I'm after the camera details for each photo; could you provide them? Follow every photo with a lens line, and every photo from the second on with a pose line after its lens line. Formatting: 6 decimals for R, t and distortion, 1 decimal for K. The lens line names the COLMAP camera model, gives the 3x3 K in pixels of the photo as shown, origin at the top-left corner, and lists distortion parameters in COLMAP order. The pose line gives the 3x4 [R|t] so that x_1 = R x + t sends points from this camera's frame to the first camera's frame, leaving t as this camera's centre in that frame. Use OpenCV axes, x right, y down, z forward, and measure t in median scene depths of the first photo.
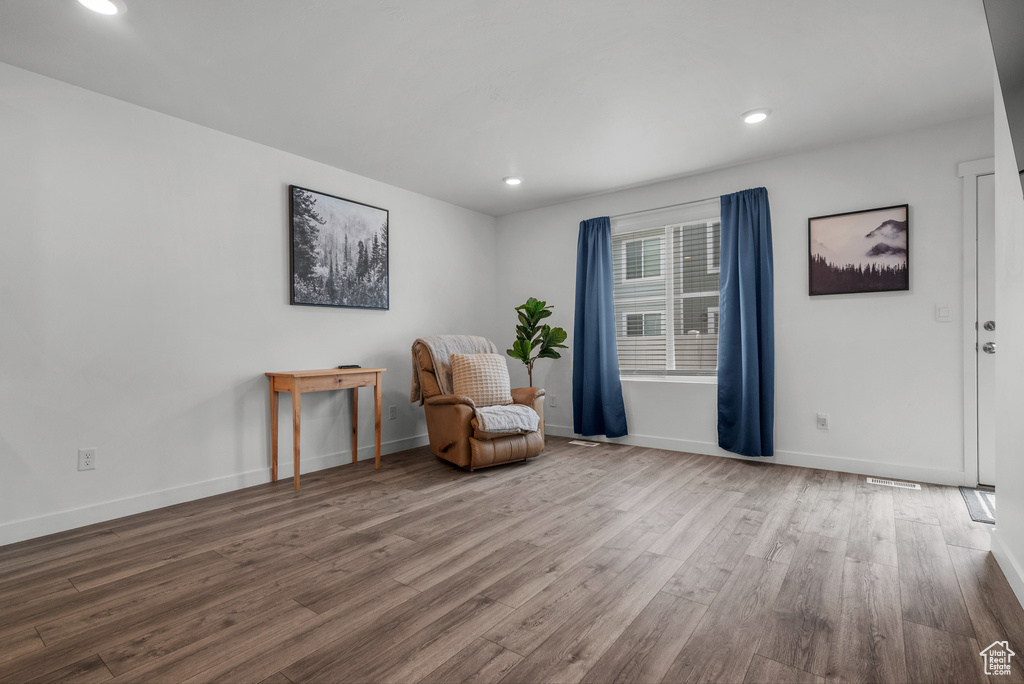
lens RADIAL K [[486.5, 0, 512.0], [0, 486.5, 342.0], [0, 0, 1]] dist [0.001420, 0.000355]
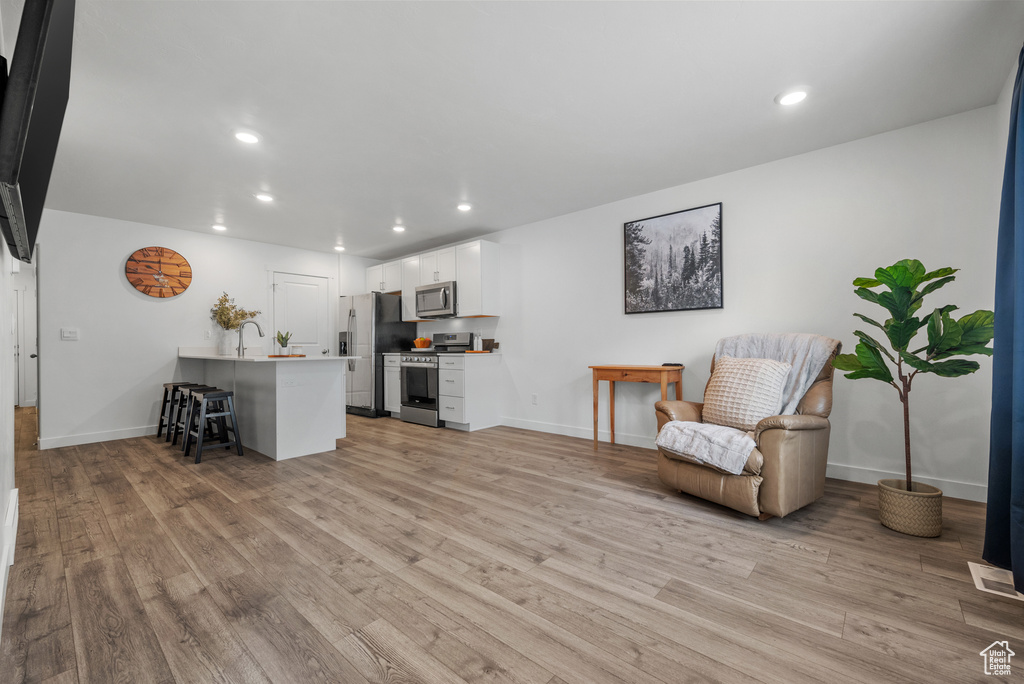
lens RADIAL K [[418.7, 0, 512.0], [0, 418.7, 342.0], [0, 0, 1]] dist [-0.000416, -0.000077]
pose [[-0.073696, 0.003666, -0.997274, 0.696247], [0.012103, 0.999923, 0.002781, -0.008468], [0.997207, -0.011865, -0.073735, 0.773925]]
